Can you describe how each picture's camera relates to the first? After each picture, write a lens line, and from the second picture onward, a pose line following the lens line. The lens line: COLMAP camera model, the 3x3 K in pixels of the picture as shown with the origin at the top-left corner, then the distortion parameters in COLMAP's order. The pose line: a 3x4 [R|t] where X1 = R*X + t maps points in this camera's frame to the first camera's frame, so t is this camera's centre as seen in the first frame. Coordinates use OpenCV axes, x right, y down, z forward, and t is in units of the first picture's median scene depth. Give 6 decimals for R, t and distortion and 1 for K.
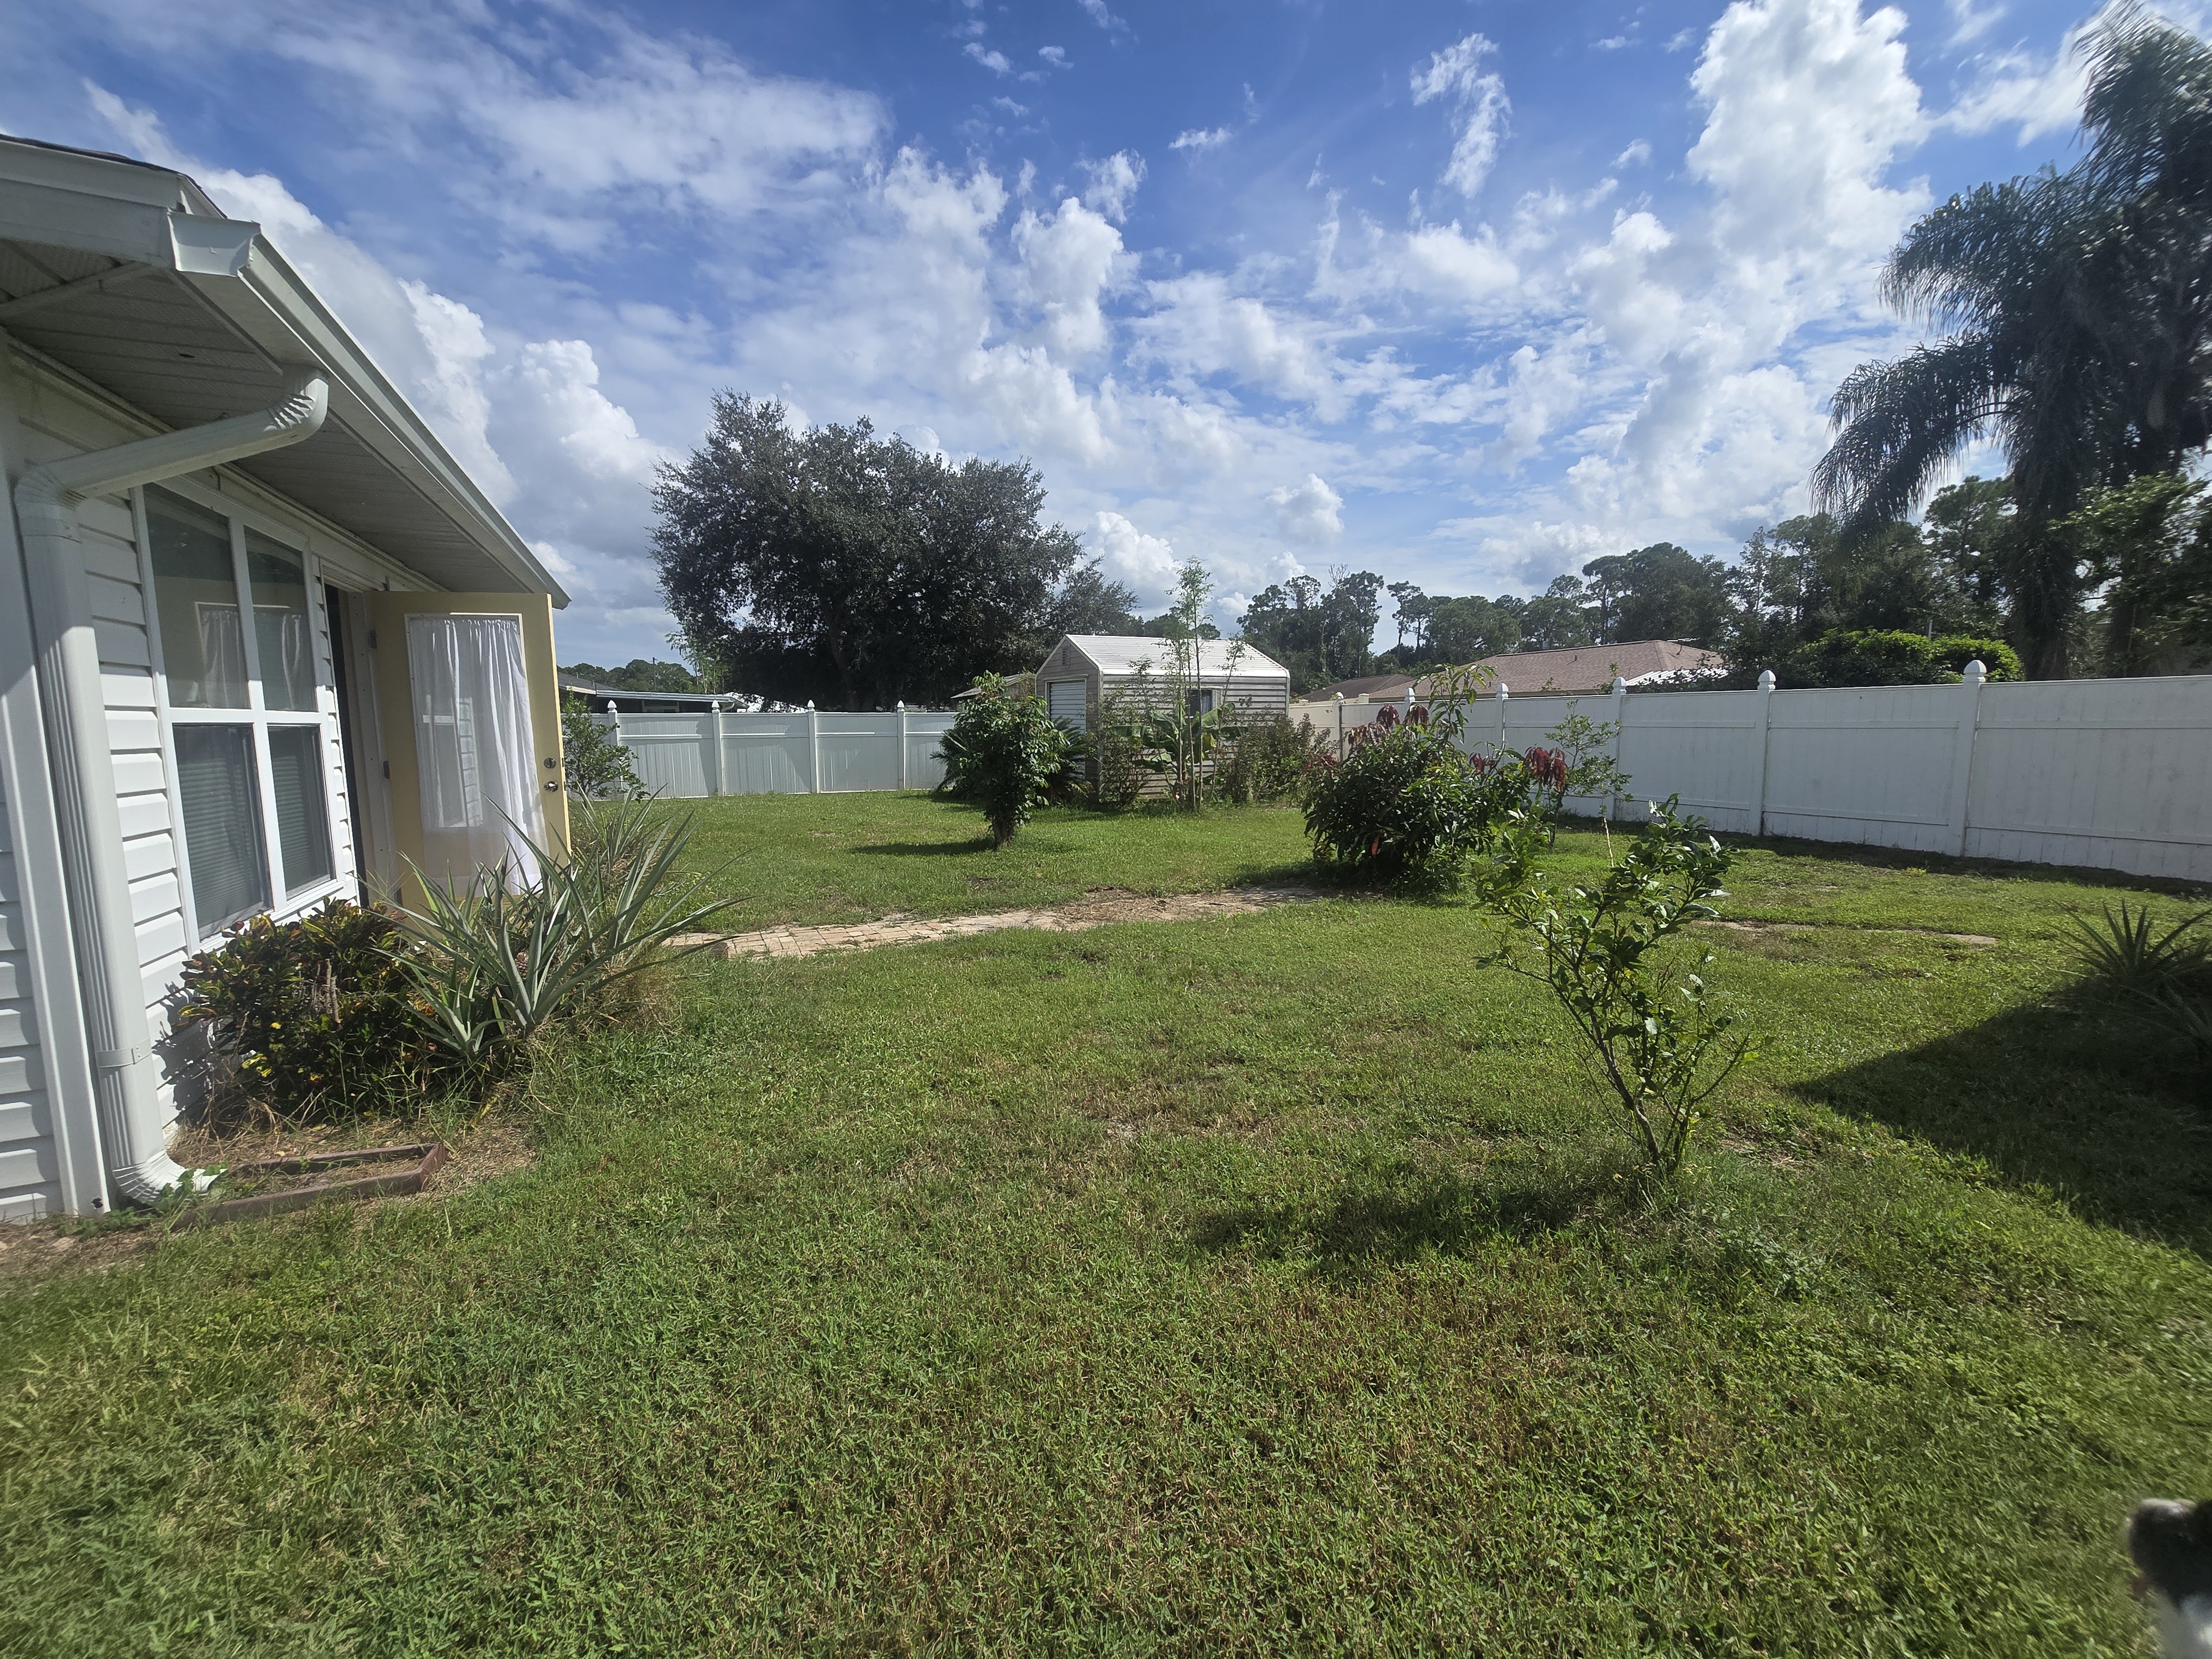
lens RADIAL K [[914.1, 0, 1106.0], [0, 914.1, 829.5], [0, 0, 1]] dist [-0.001171, 0.000601]
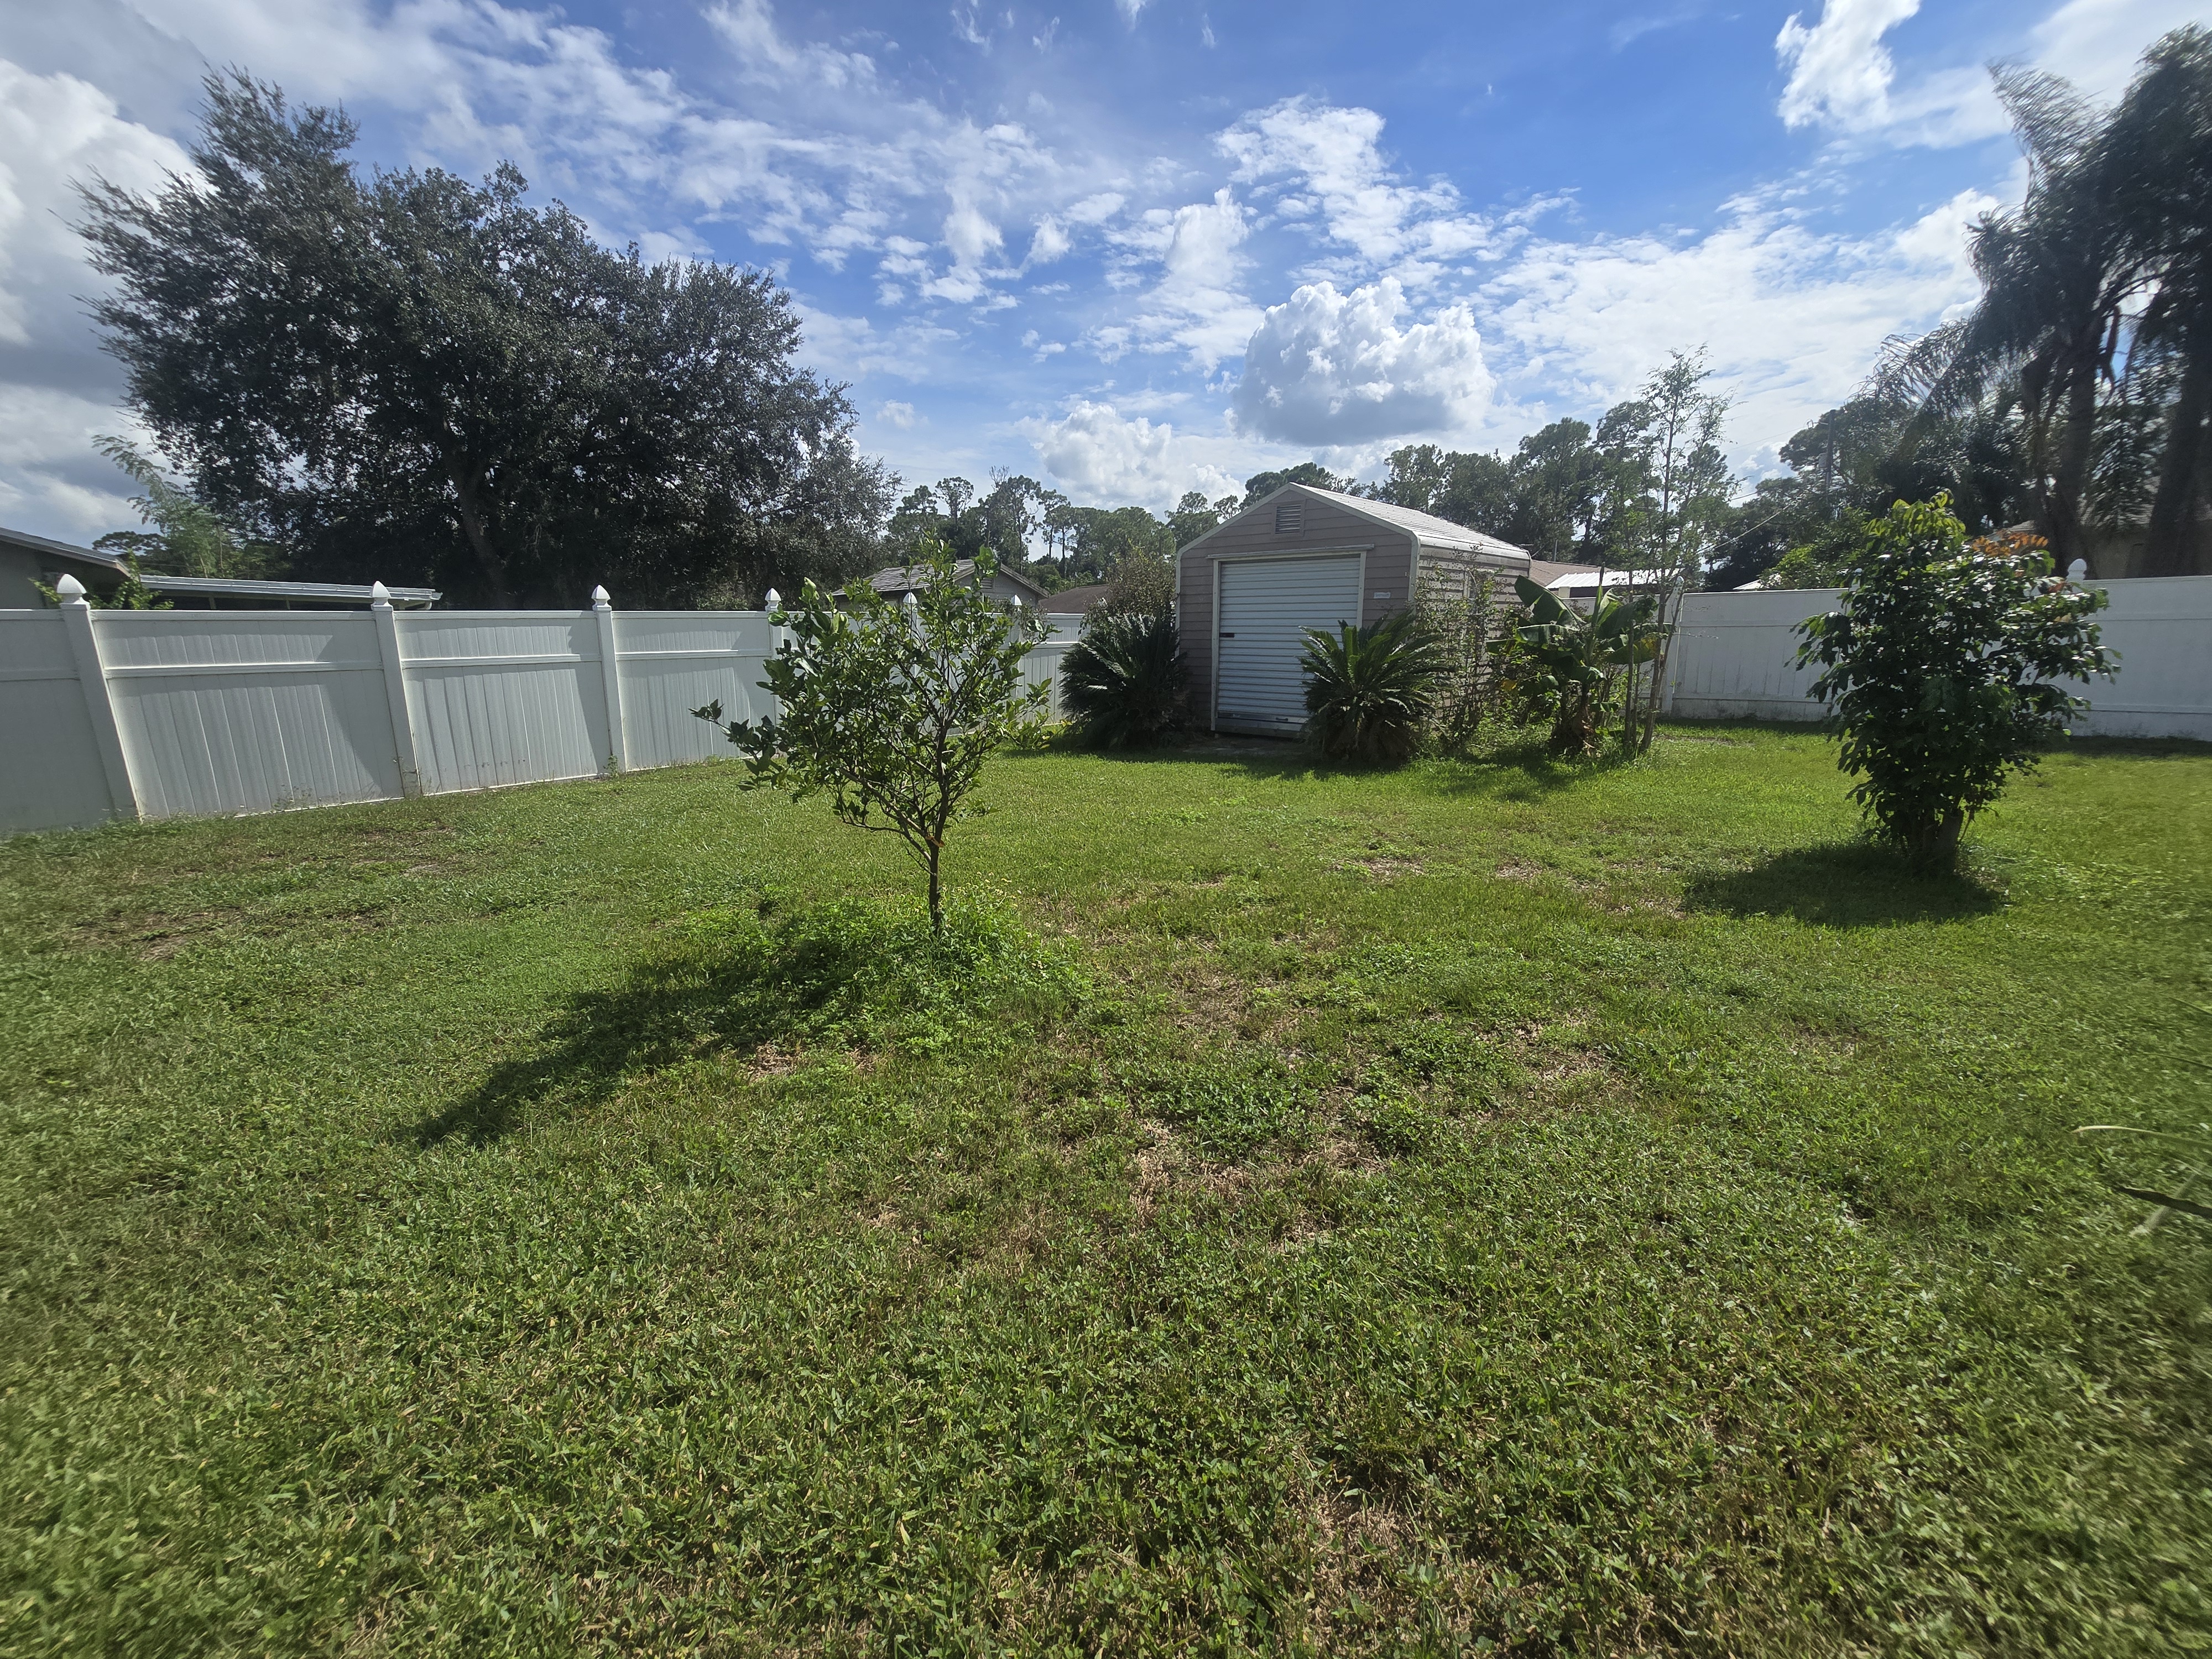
lens RADIAL K [[914.1, 0, 1106.0], [0, 914.1, 829.5], [0, 0, 1]] dist [-0.001171, 0.000601]
pose [[0.919350, -0.078076, 0.385617, -0.146582], [0.041395, 0.993867, 0.102539, -0.019020], [-0.391258, -0.078307, 0.916943, 0.168850]]
